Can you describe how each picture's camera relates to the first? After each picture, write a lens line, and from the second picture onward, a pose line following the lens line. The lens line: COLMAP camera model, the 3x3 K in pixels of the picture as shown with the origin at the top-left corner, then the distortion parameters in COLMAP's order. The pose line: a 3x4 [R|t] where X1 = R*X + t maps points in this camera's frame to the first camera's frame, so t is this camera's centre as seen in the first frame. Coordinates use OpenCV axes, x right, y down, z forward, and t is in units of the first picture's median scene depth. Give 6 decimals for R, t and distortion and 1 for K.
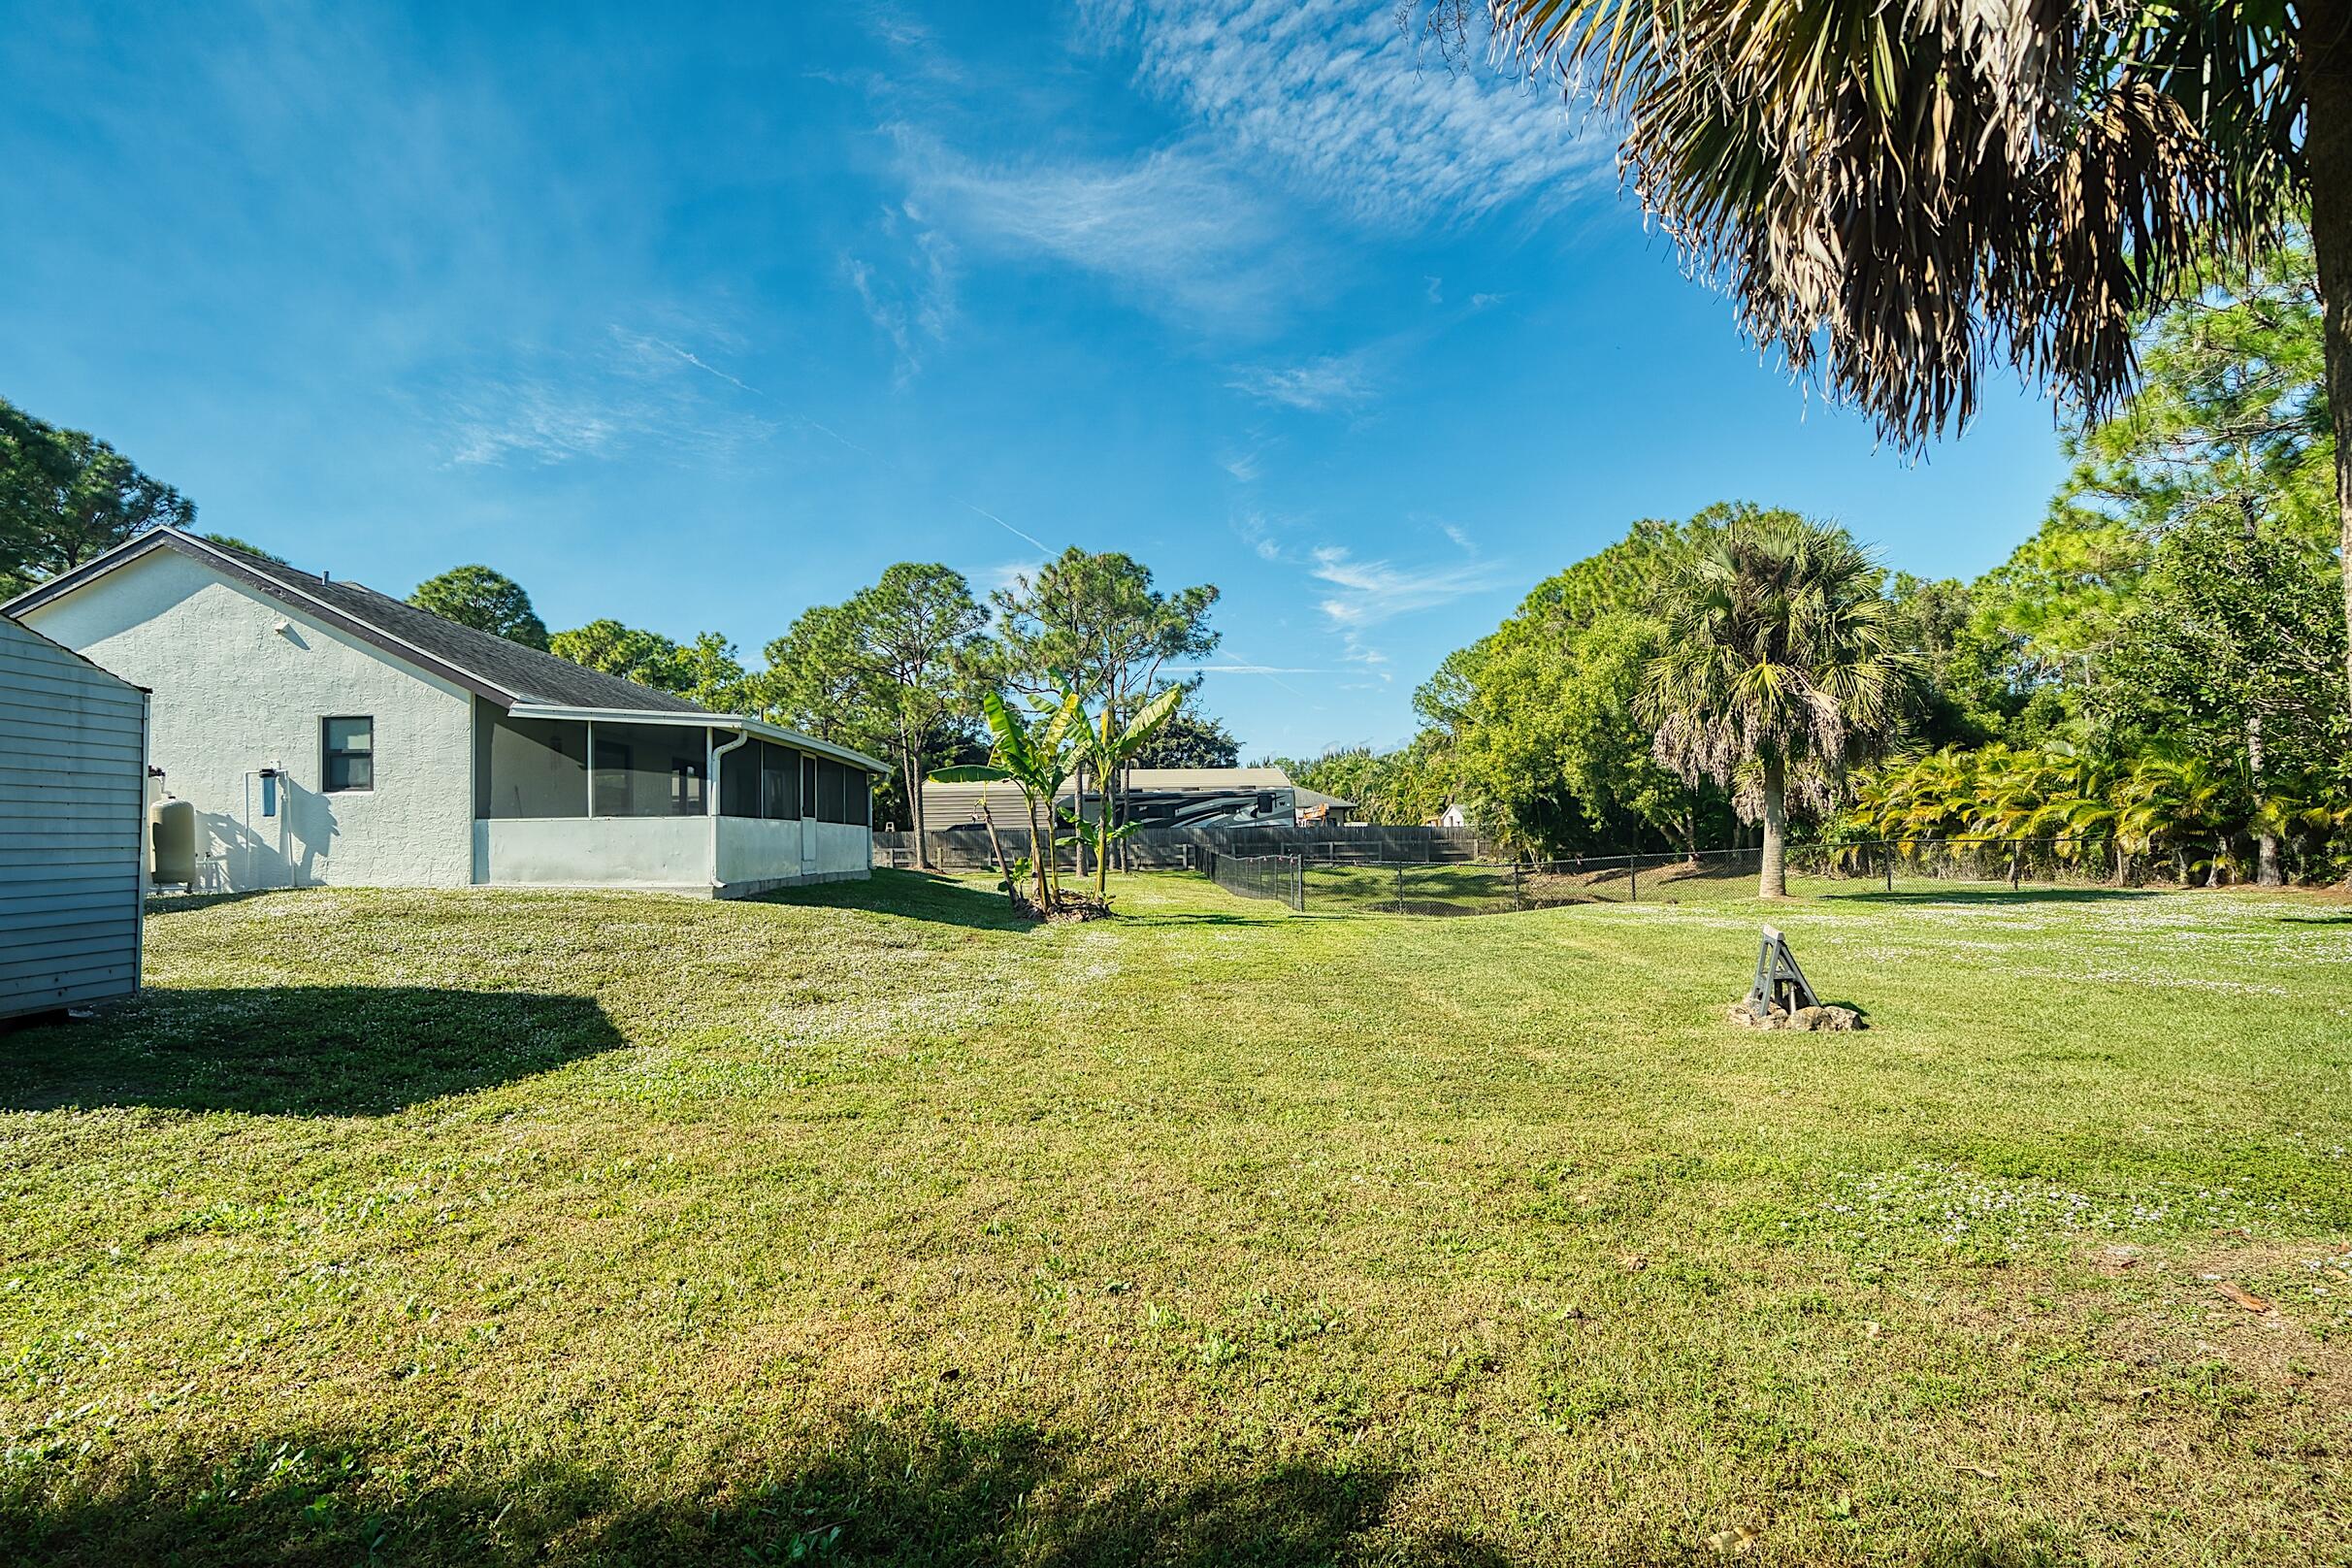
lens RADIAL K [[1127.7, 0, 1156.8], [0, 1127.7, 784.5], [0, 0, 1]] dist [-0.008530, 0.000979]
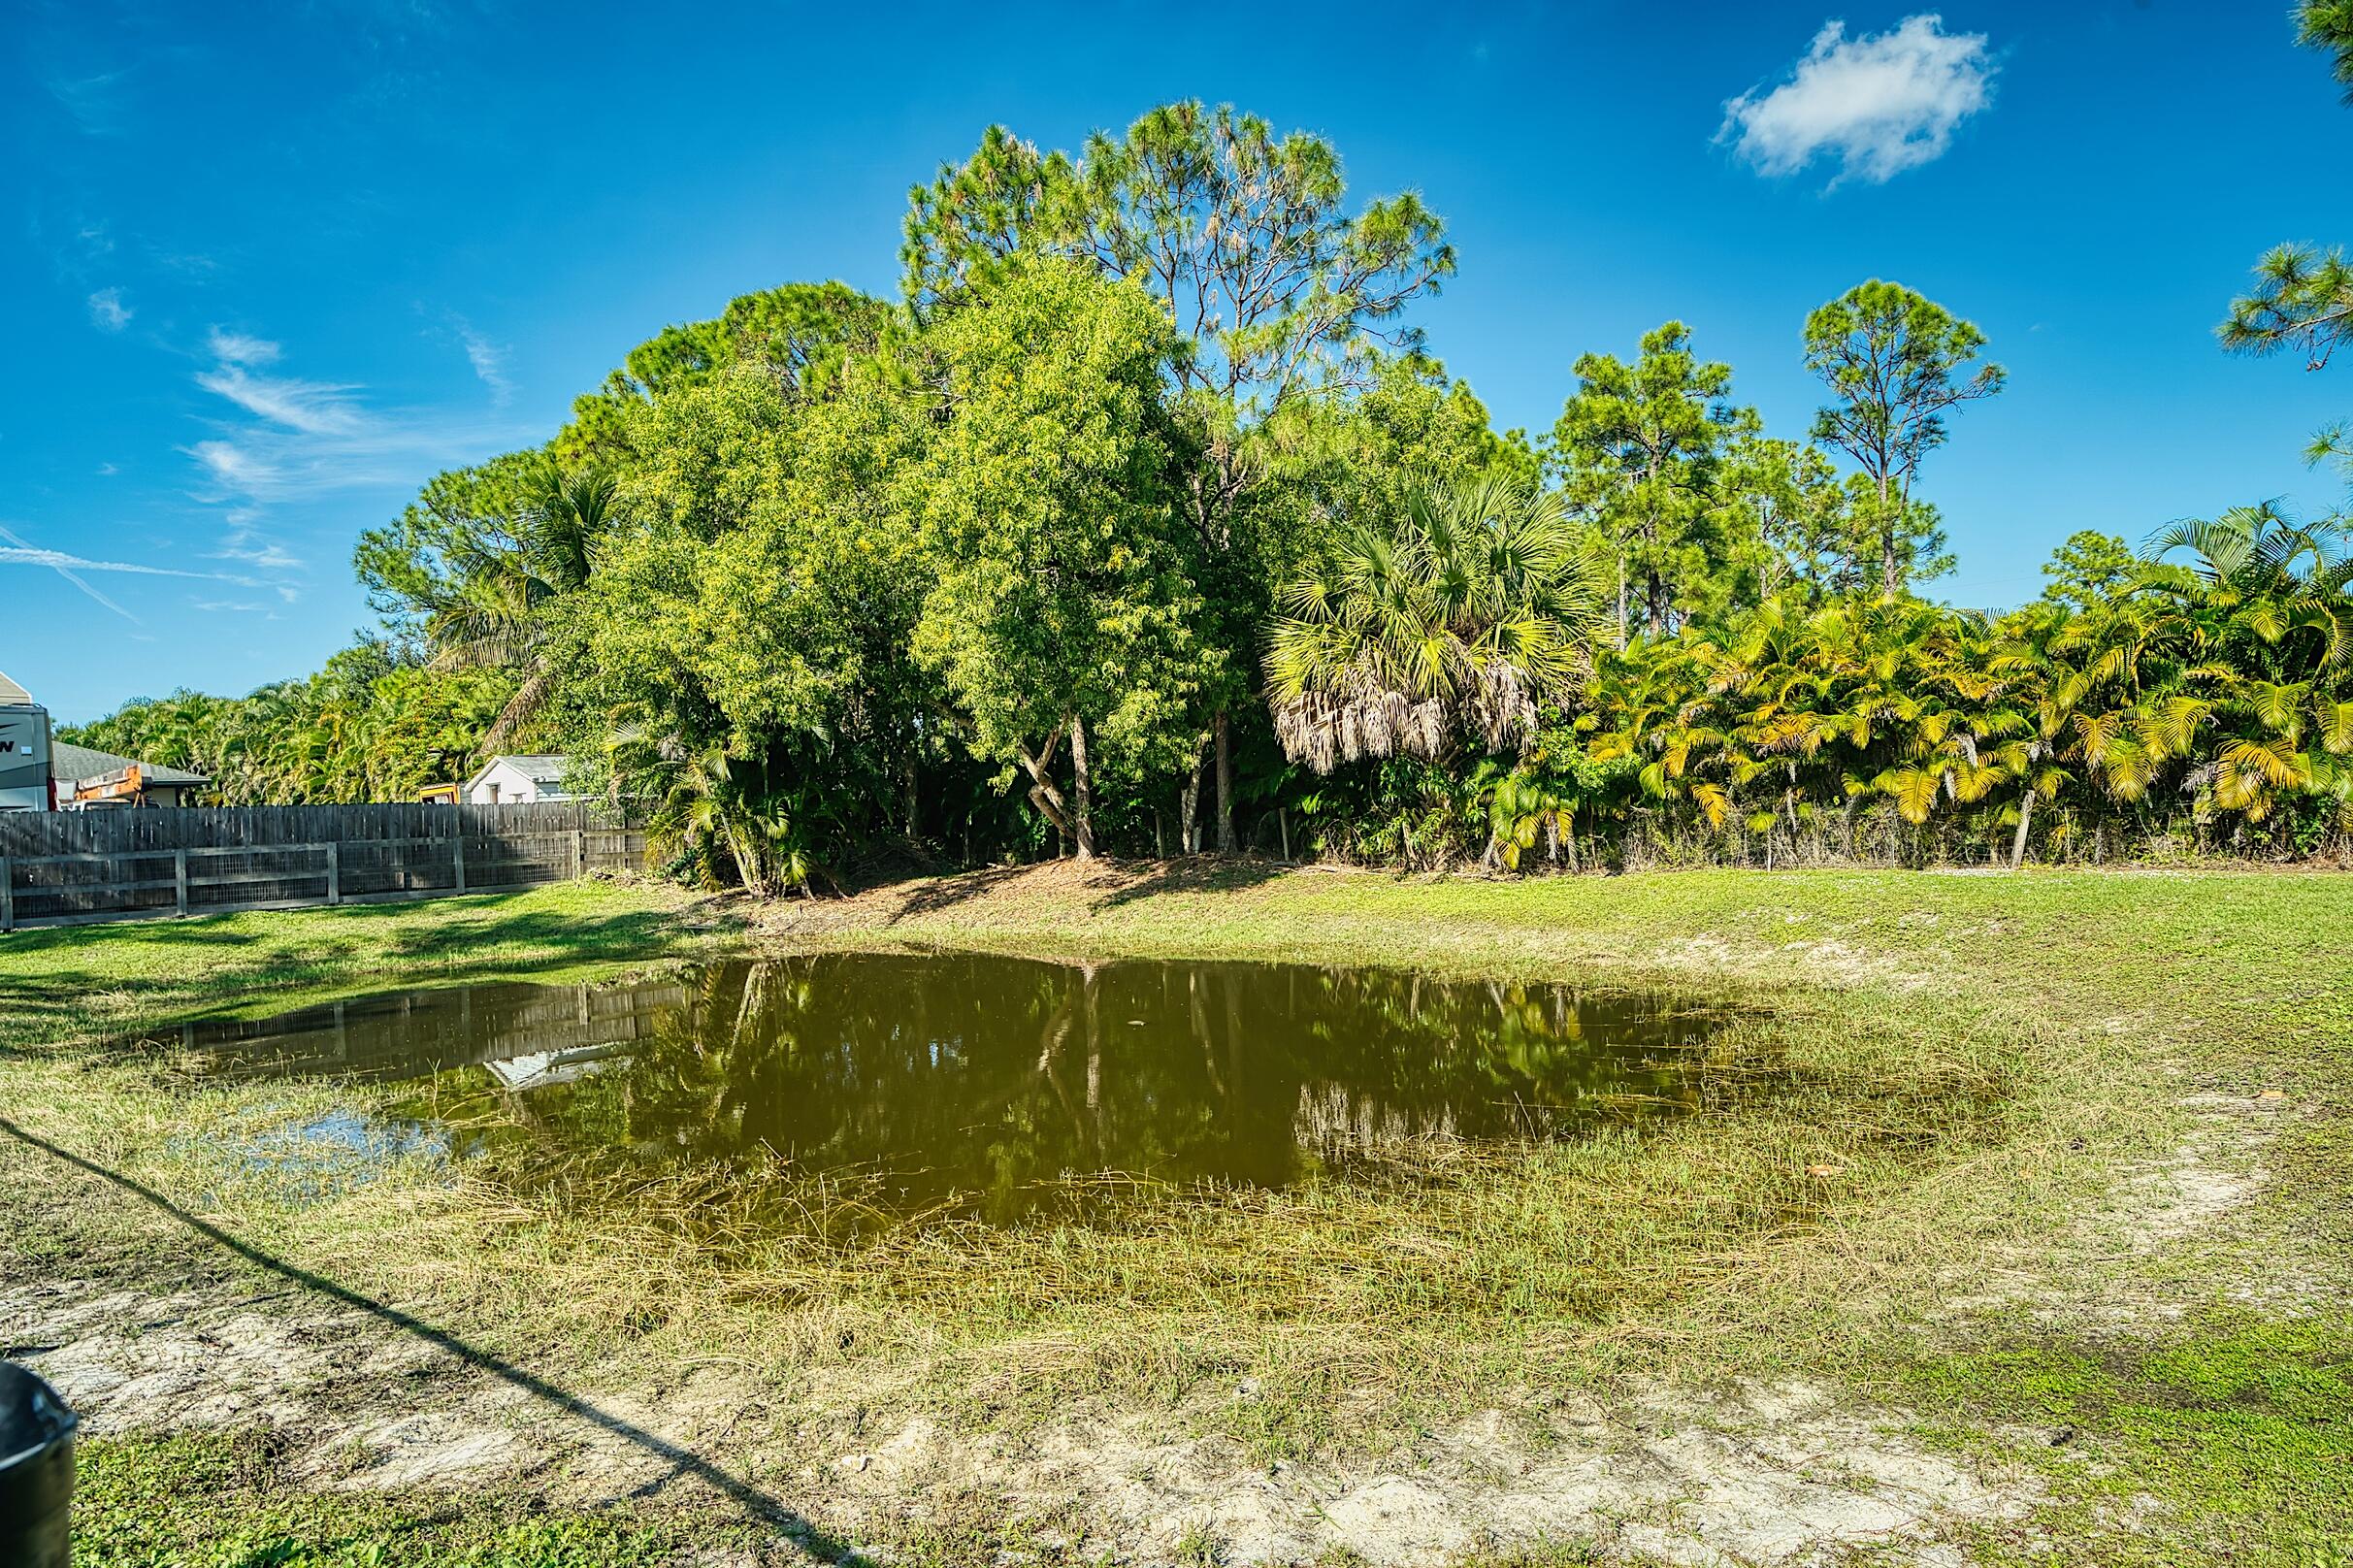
lens RADIAL K [[1387.2, 0, 1169.8], [0, 1387.2, 791.8], [0, 0, 1]] dist [-0.000203, 0.000559]
pose [[0.694651, -0.006731, 0.719316, 0.099946], [-0.002612, 0.999926, 0.011880, 0.048239], [-0.719342, -0.010131, 0.694582, 0.841542]]
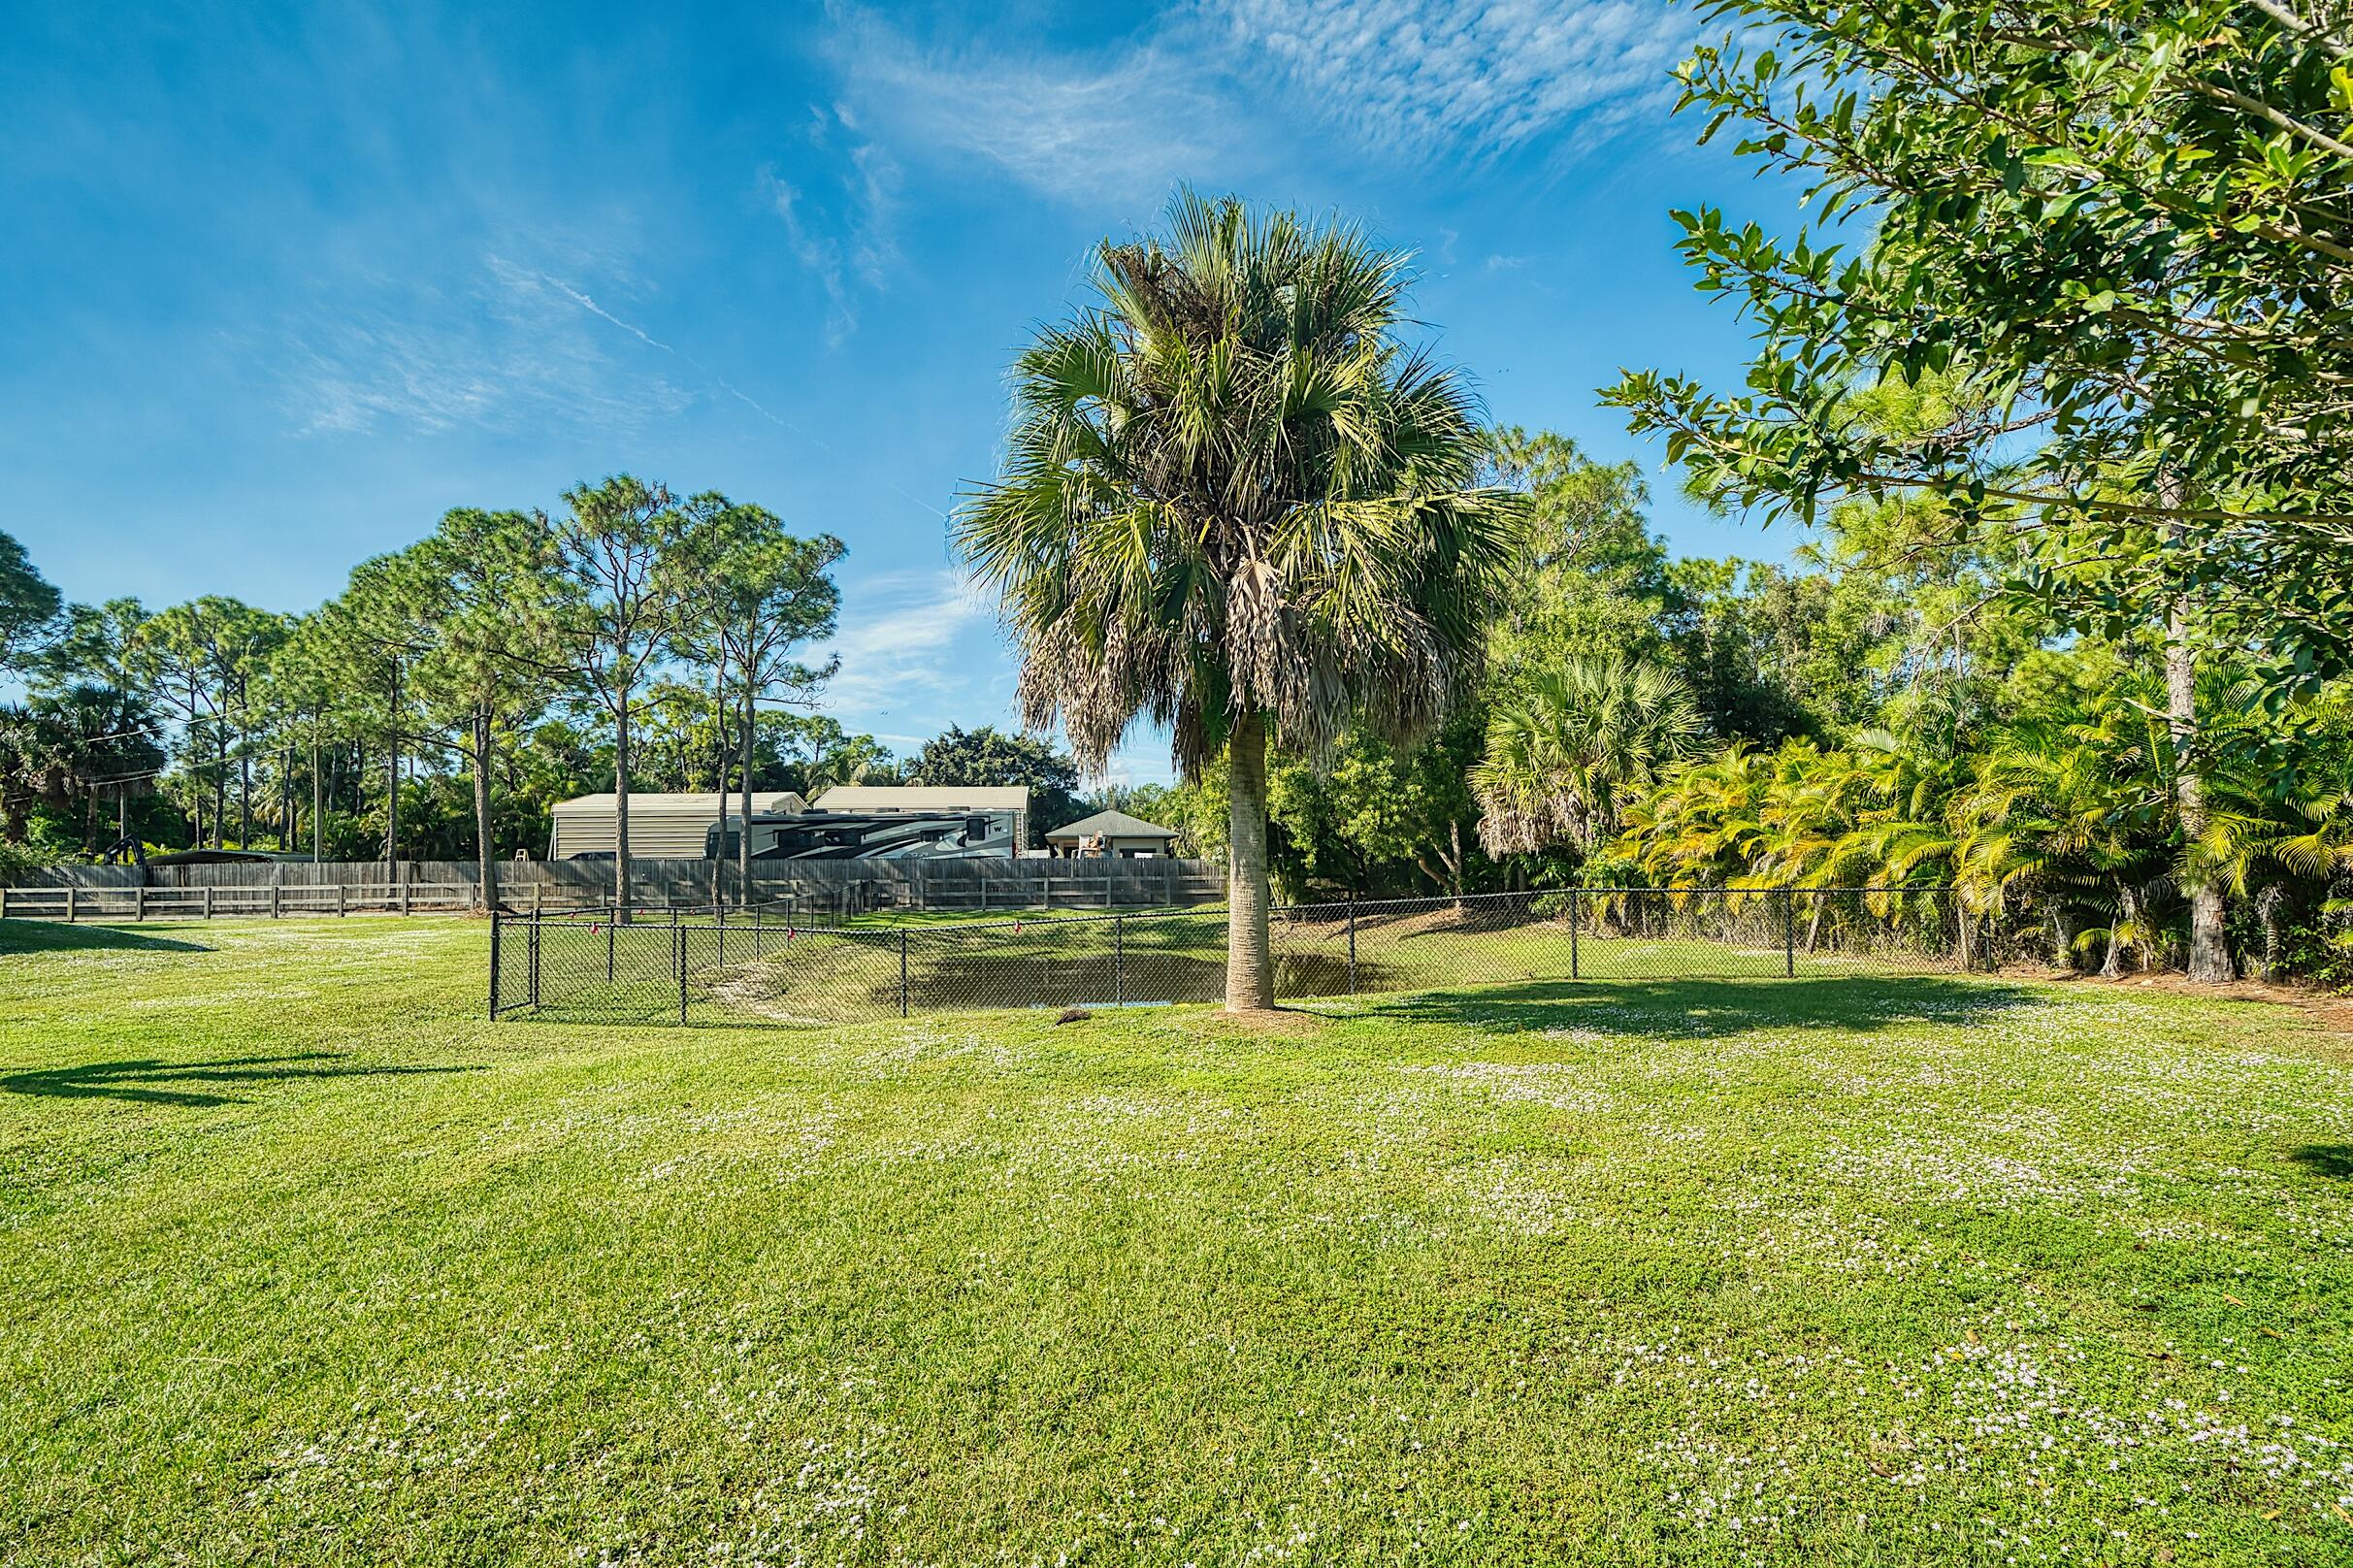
lens RADIAL K [[1128.2, 0, 1185.5], [0, 1128.2, 782.5], [0, 0, 1]] dist [-0.008530, 0.000979]
pose [[0.997559, 0.009152, 0.069231, 0.359061], [-0.007202, 0.999572, -0.028369, 0.010907], [-0.069461, 0.027801, 0.997197, 0.382774]]
